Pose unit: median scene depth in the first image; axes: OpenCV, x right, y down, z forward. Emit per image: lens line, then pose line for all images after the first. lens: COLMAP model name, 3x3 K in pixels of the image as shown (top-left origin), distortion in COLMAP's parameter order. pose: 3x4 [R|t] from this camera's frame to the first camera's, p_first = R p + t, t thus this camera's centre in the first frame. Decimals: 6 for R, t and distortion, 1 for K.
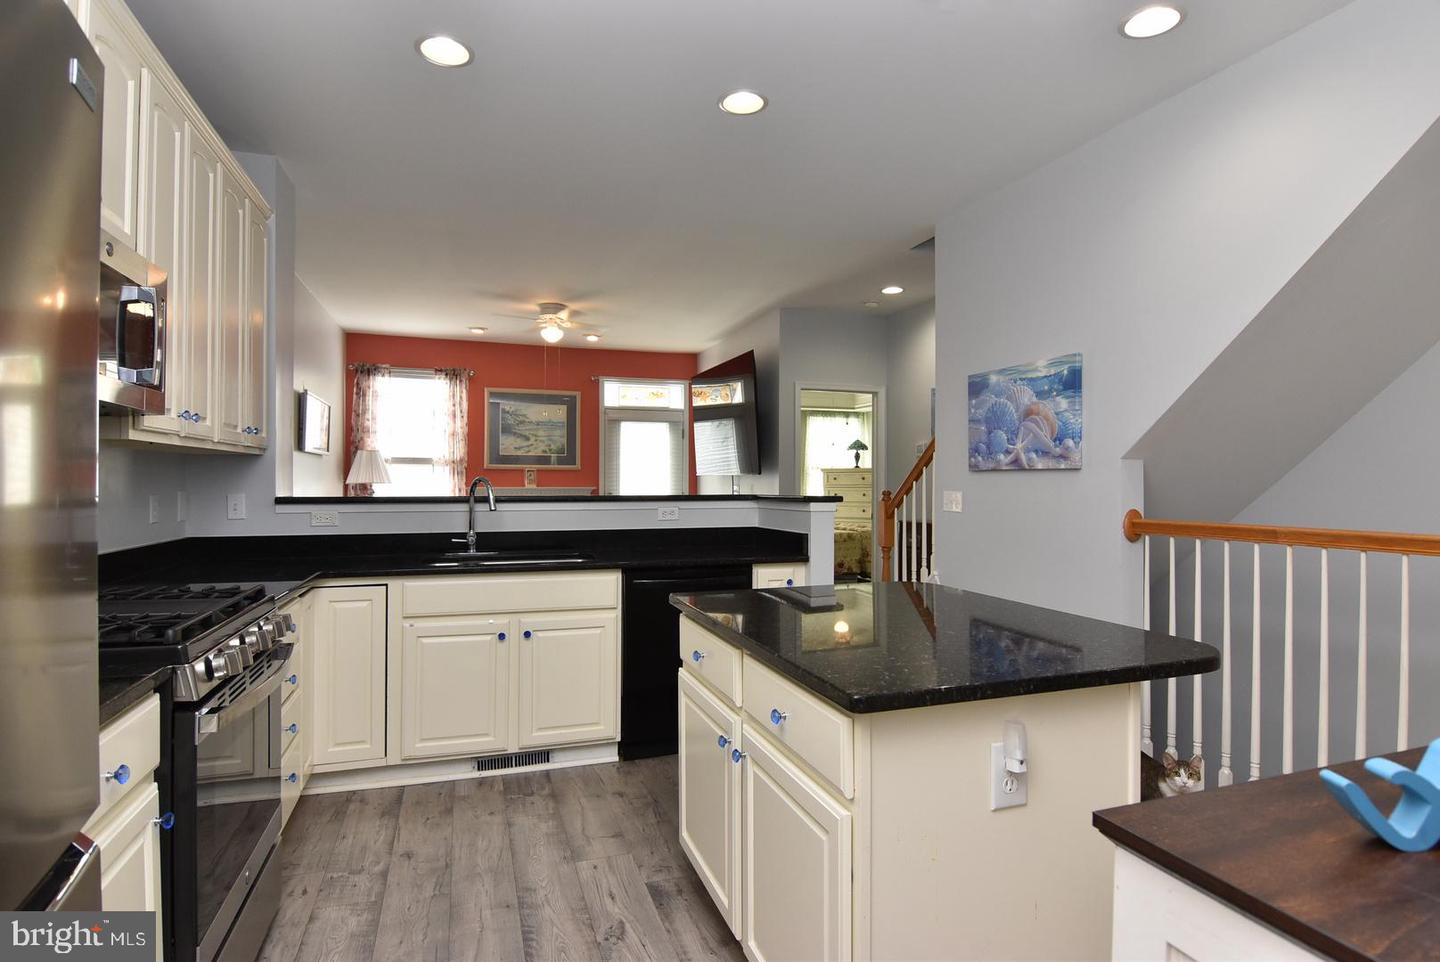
lens RADIAL K [[756.4, 0, 720.0], [0, 756.4, 481.0], [0, 0, 1]] dist [-0.014637, -0.001855]
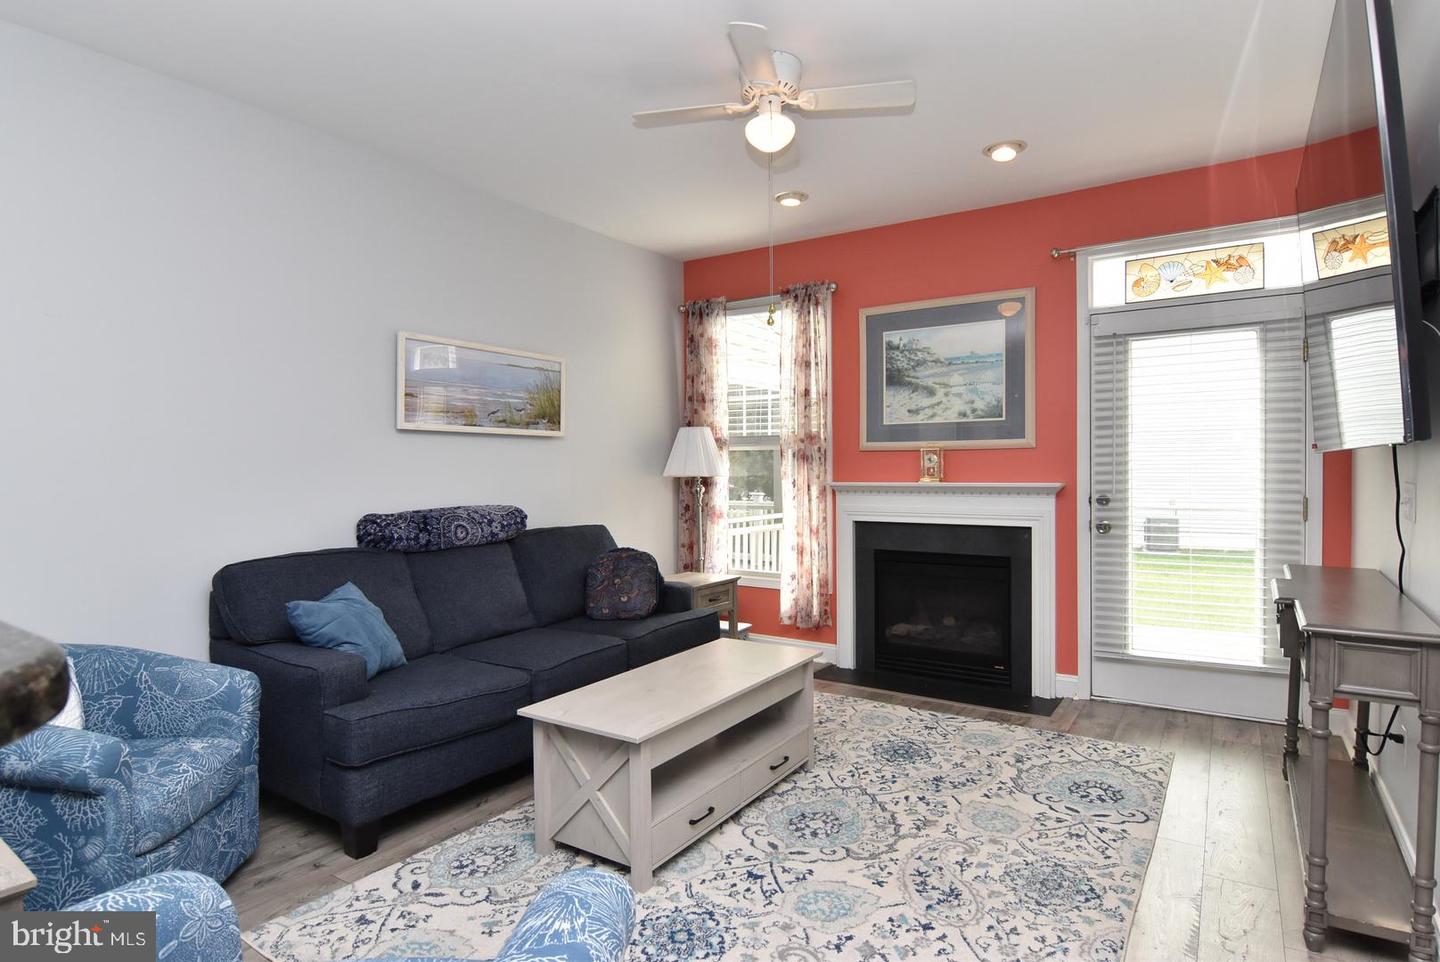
lens RADIAL K [[756.4, 0, 720.0], [0, 756.4, 481.0], [0, 0, 1]] dist [-0.014637, -0.001855]
pose [[0.605064, 0.002022, -0.796175, 0.082046], [0.006000, 0.999957, 0.007100, 0.002253], [0.796155, -0.009073, 0.605025, 0.555442]]
